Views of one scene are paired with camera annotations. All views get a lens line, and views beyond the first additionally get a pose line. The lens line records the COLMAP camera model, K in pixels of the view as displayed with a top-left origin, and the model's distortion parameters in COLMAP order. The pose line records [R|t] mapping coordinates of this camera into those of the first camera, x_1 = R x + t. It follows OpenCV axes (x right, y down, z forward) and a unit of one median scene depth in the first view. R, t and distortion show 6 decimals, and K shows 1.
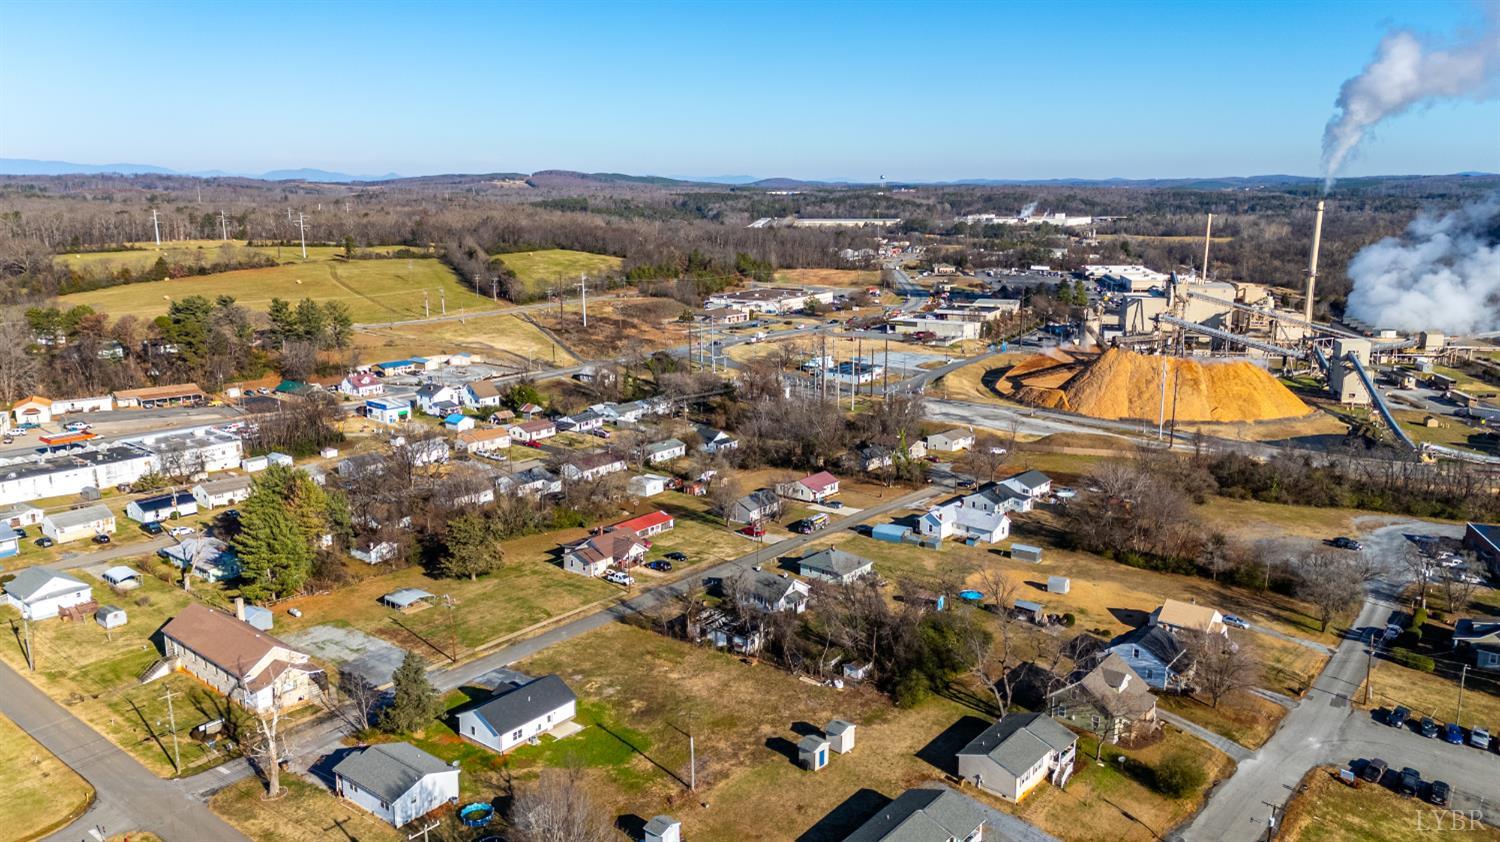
lens RADIAL K [[1054.1, 0, 750.0], [0, 1054.1, 421.0], [0, 0, 1]] dist [0.004695, 0.002291]
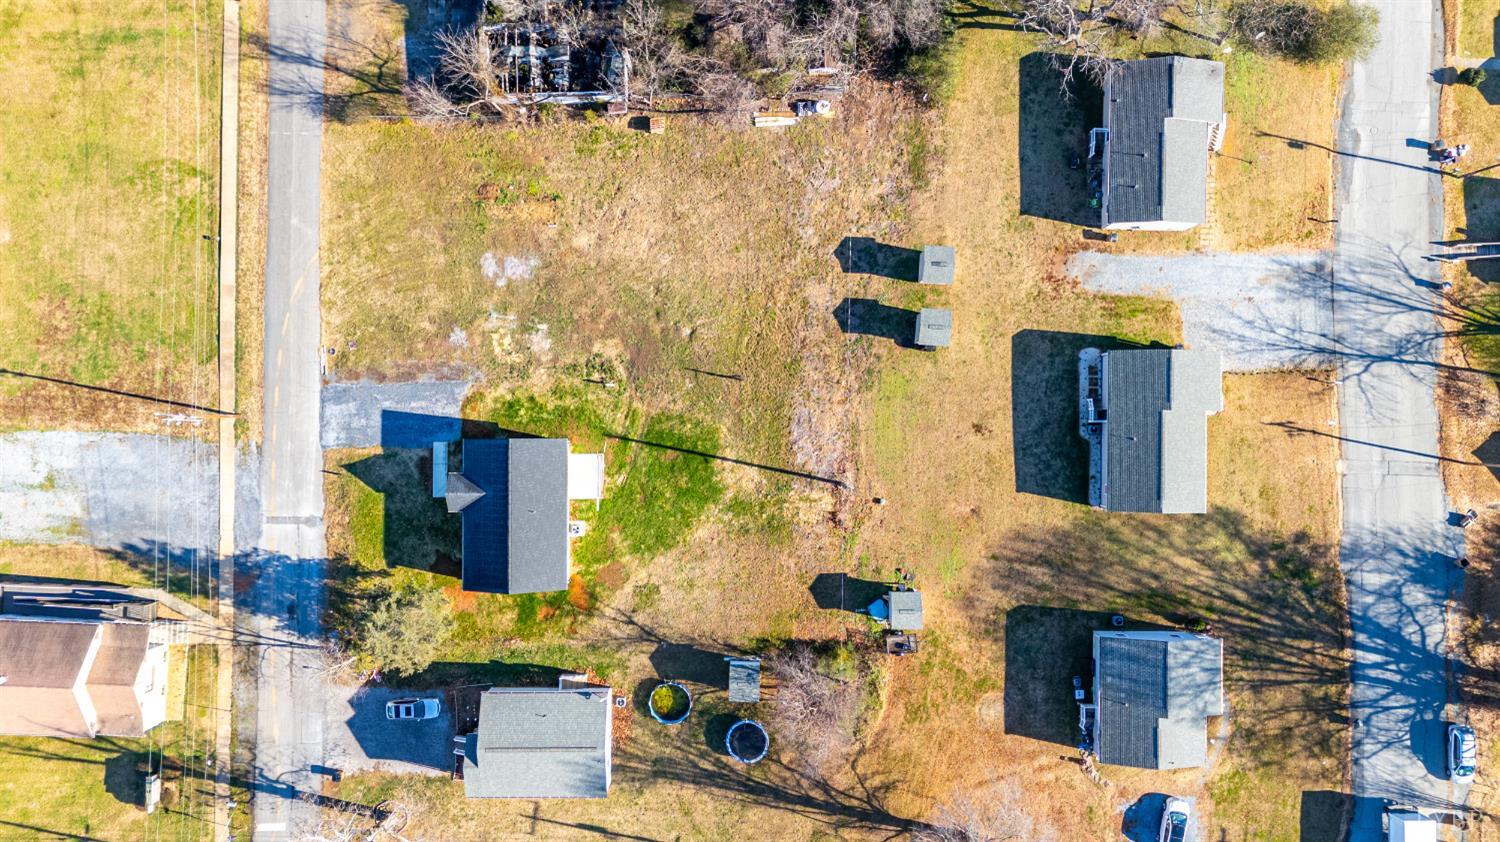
lens RADIAL K [[1054.1, 0, 750.0], [0, 1054.1, 421.0], [0, 0, 1]] dist [0.004695, 0.002291]
pose [[0.781478, -0.623829, 0.011419, -0.073875], [0.131379, 0.182416, 0.974404, -0.339191], [-0.609945, -0.759975, 0.224512, 0.771132]]
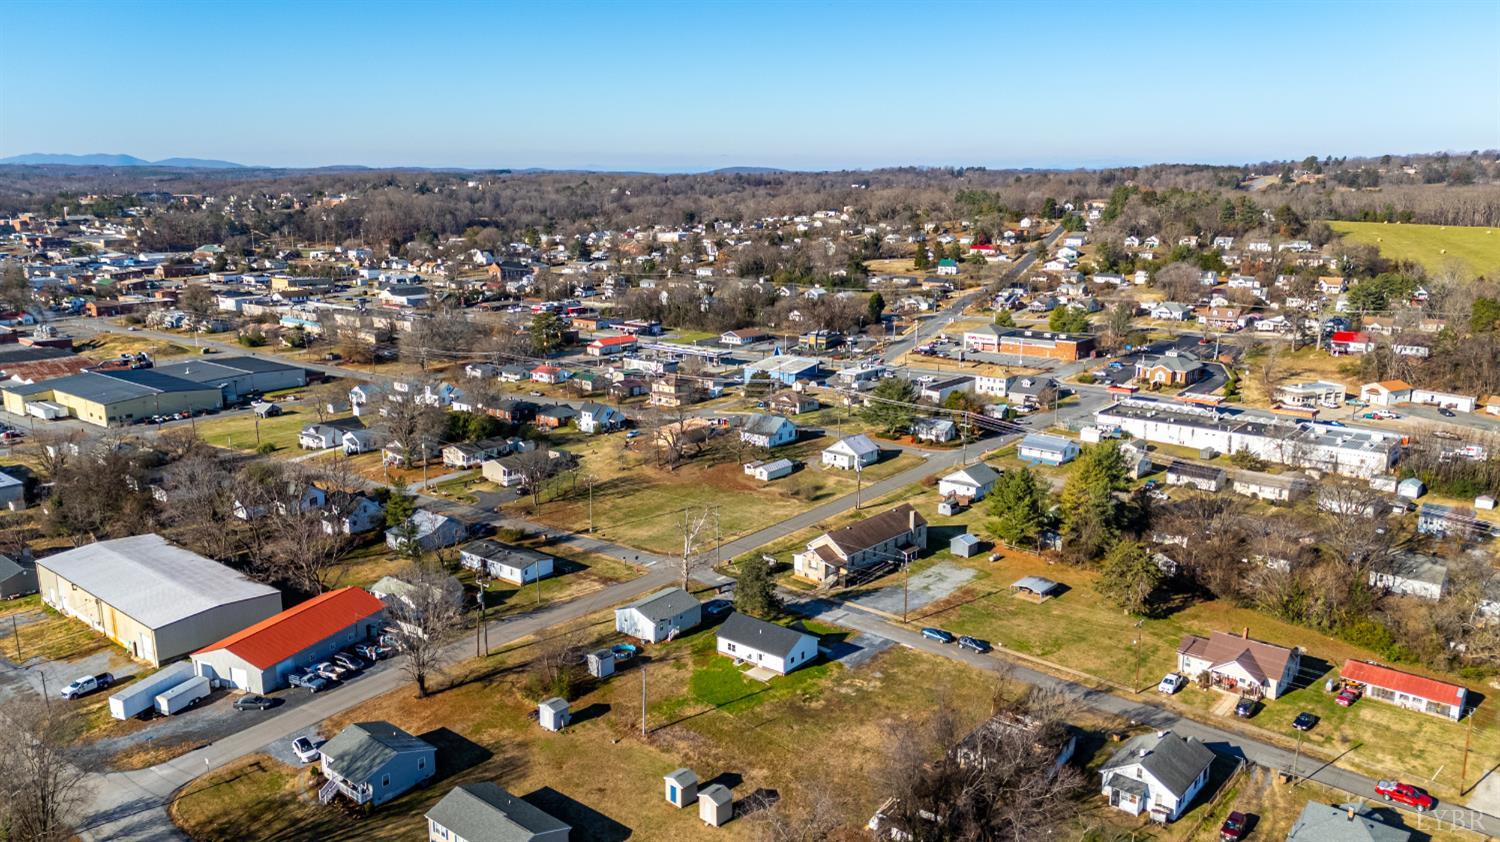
lens RADIAL K [[1054.1, 0, 750.0], [0, 1054.1, 421.0], [0, 0, 1]] dist [0.004695, 0.002291]
pose [[-0.004630, 0.221384, -0.975176, 0.784559], [-0.212293, 0.952740, 0.217299, -0.178889], [0.977195, 0.208029, 0.042587, 0.845615]]
